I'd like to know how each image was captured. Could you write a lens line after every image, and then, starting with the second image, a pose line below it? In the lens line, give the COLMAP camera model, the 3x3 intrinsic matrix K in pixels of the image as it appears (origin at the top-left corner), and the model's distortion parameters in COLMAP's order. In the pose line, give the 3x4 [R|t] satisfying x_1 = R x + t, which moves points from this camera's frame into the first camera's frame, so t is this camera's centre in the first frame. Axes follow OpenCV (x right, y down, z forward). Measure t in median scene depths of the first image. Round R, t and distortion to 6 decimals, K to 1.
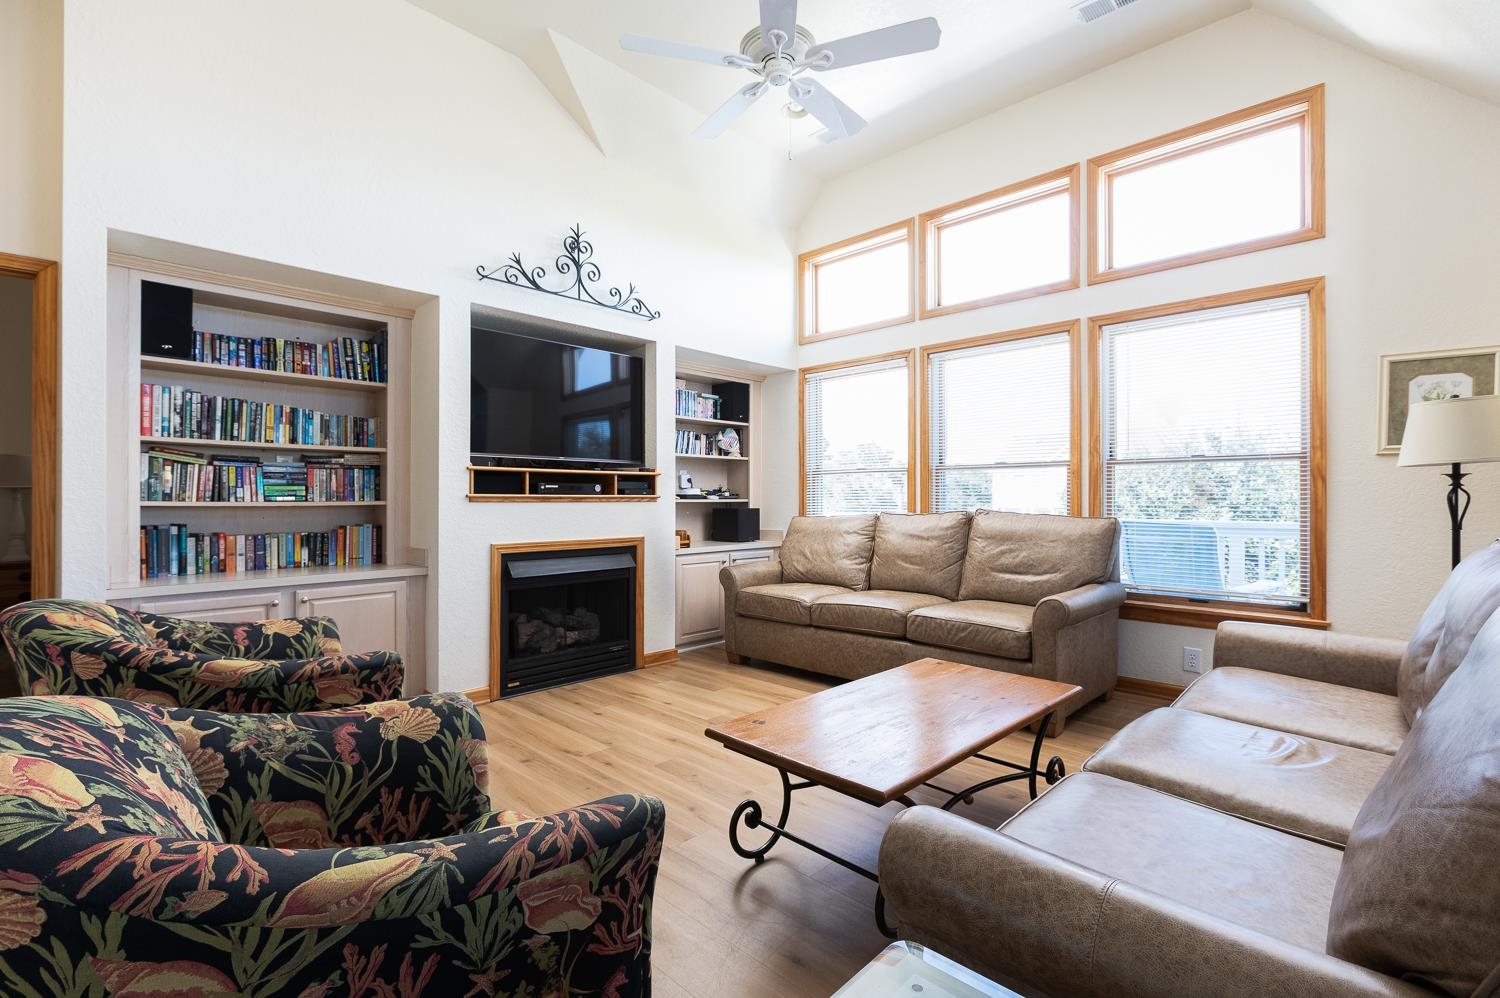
lens RADIAL K [[672.4, 0, 748.9], [0, 672.4, 491.3], [0, 0, 1]] dist [0.000113, 0.000211]
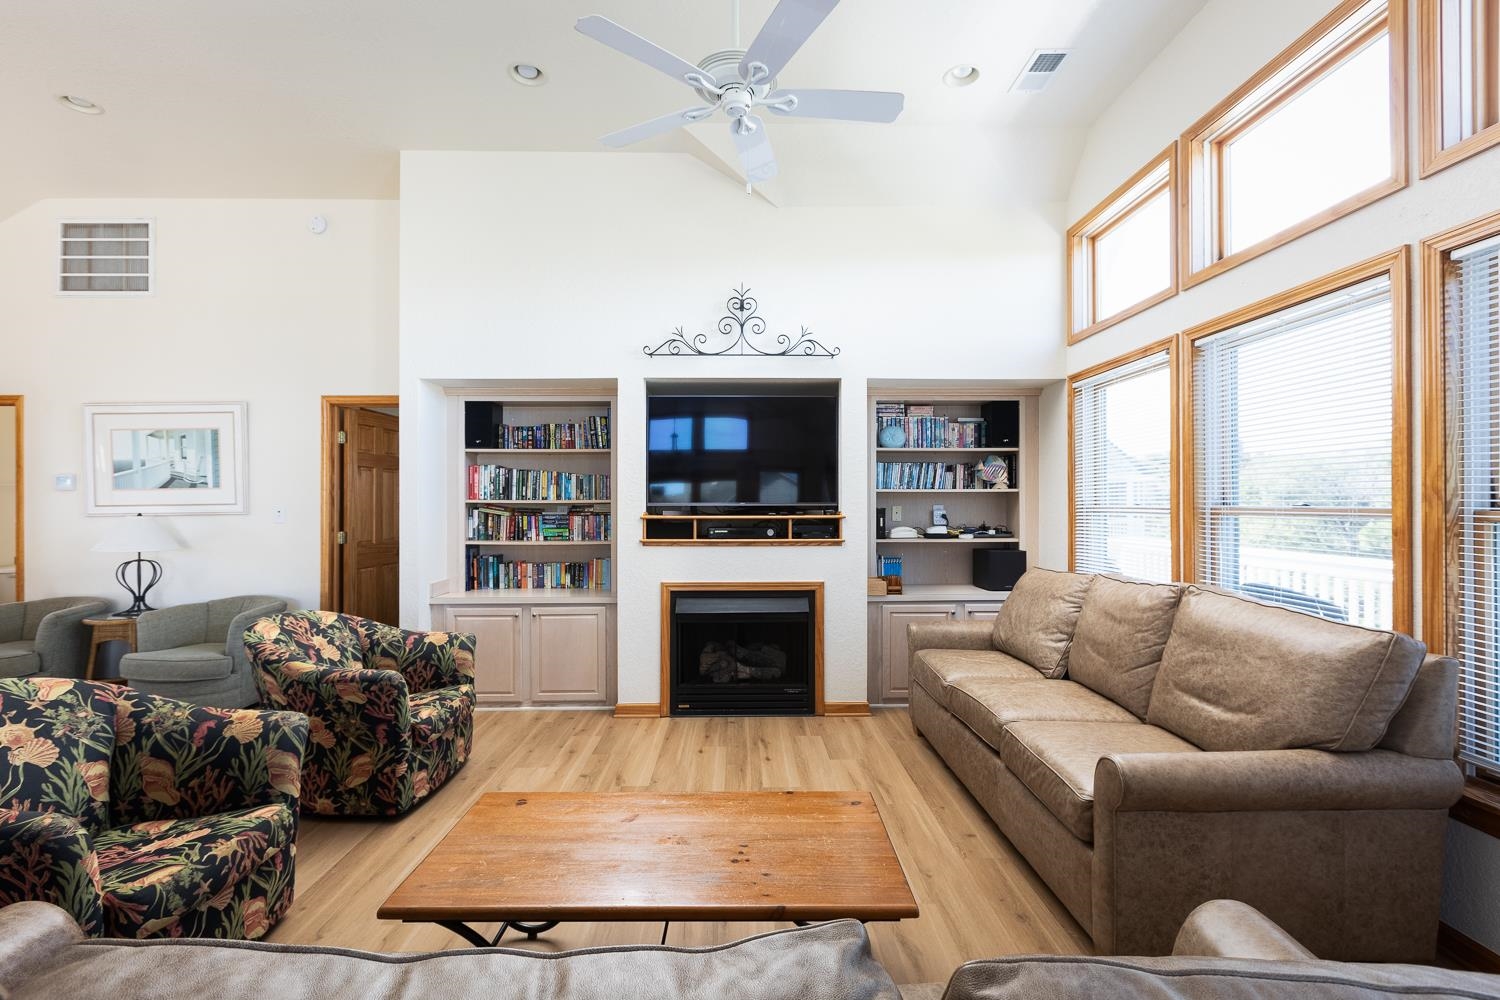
lens RADIAL K [[667.4, 0, 750.0], [0, 667.4, 500.0], [0, 0, 1]] dist [-0.001457, 0.000037]
pose [[0.714386, -0.002774, -0.699747, 0.515592], [0.007800, 0.999962, 0.003999, -0.064566], [0.699709, -0.008315, 0.714380, 0.270087]]
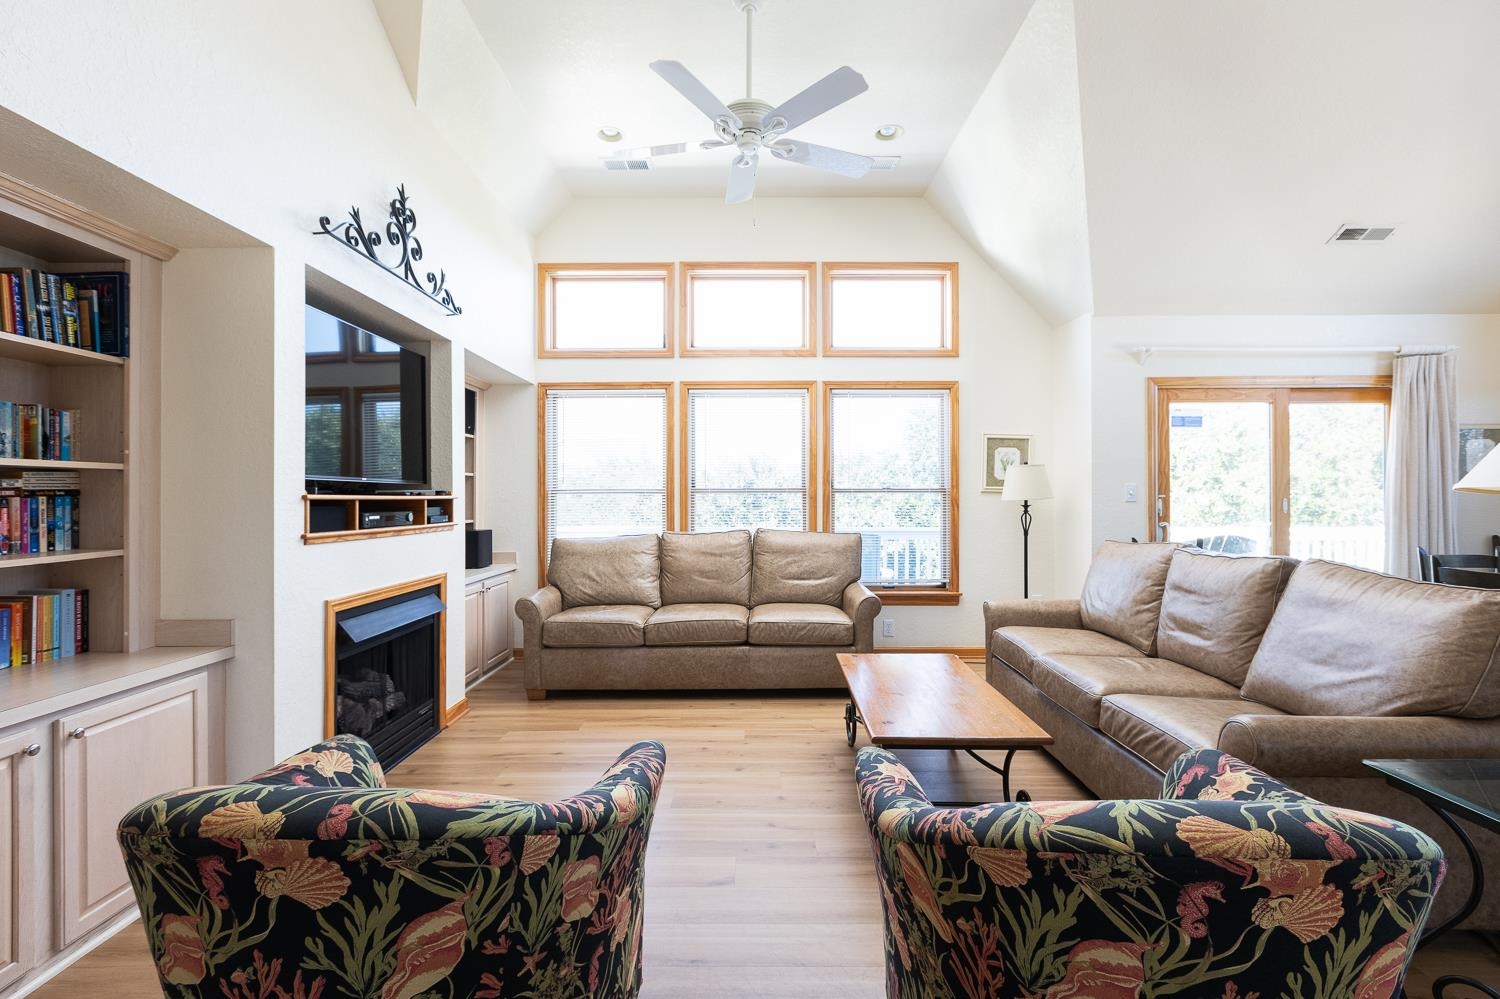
lens RADIAL K [[661.8, 0, 750.0], [0, 661.8, 499.5], [0, 0, 1]] dist [-0.001682, -0.000141]
pose [[0.722641, -0.002129, 0.691220, -0.525105], [-0.005400, 0.999947, 0.008725, -0.038198], [-0.691202, -0.010037, 0.722591, 0.160219]]
